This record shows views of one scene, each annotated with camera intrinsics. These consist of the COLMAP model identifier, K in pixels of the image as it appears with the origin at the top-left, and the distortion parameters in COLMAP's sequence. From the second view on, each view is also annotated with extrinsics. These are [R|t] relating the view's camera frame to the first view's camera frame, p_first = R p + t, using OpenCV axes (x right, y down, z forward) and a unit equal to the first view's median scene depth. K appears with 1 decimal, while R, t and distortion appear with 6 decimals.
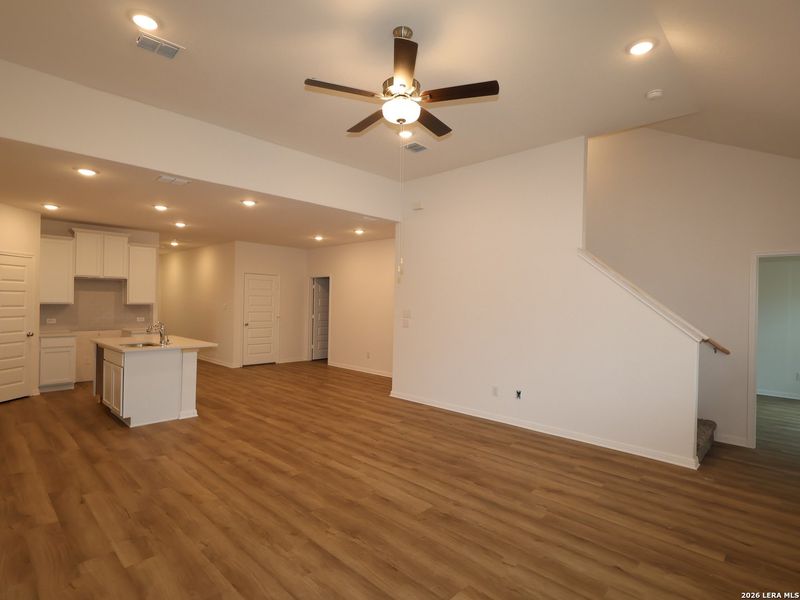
lens RADIAL K [[421.3, 0, 400.0], [0, 421.3, 300.0], [0, 0, 1]] dist [0.001190, 0.000305]
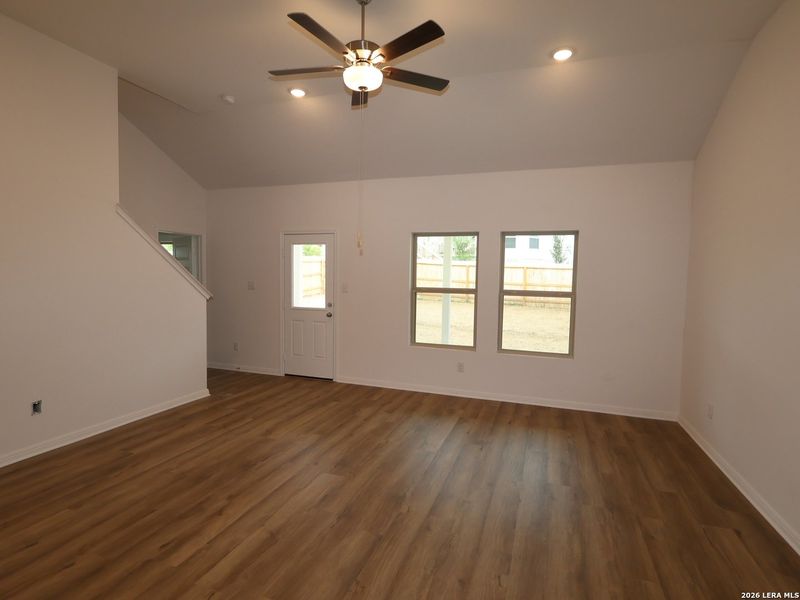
lens RADIAL K [[421.3, 0, 400.0], [0, 421.3, 300.0], [0, 0, 1]] dist [0.001190, 0.000305]
pose [[-0.415249, -0.079435, 0.906233, -0.749082], [-0.028881, 0.996829, 0.074142, -0.011729], [-0.909249, 0.004614, -0.416227, 1.048305]]
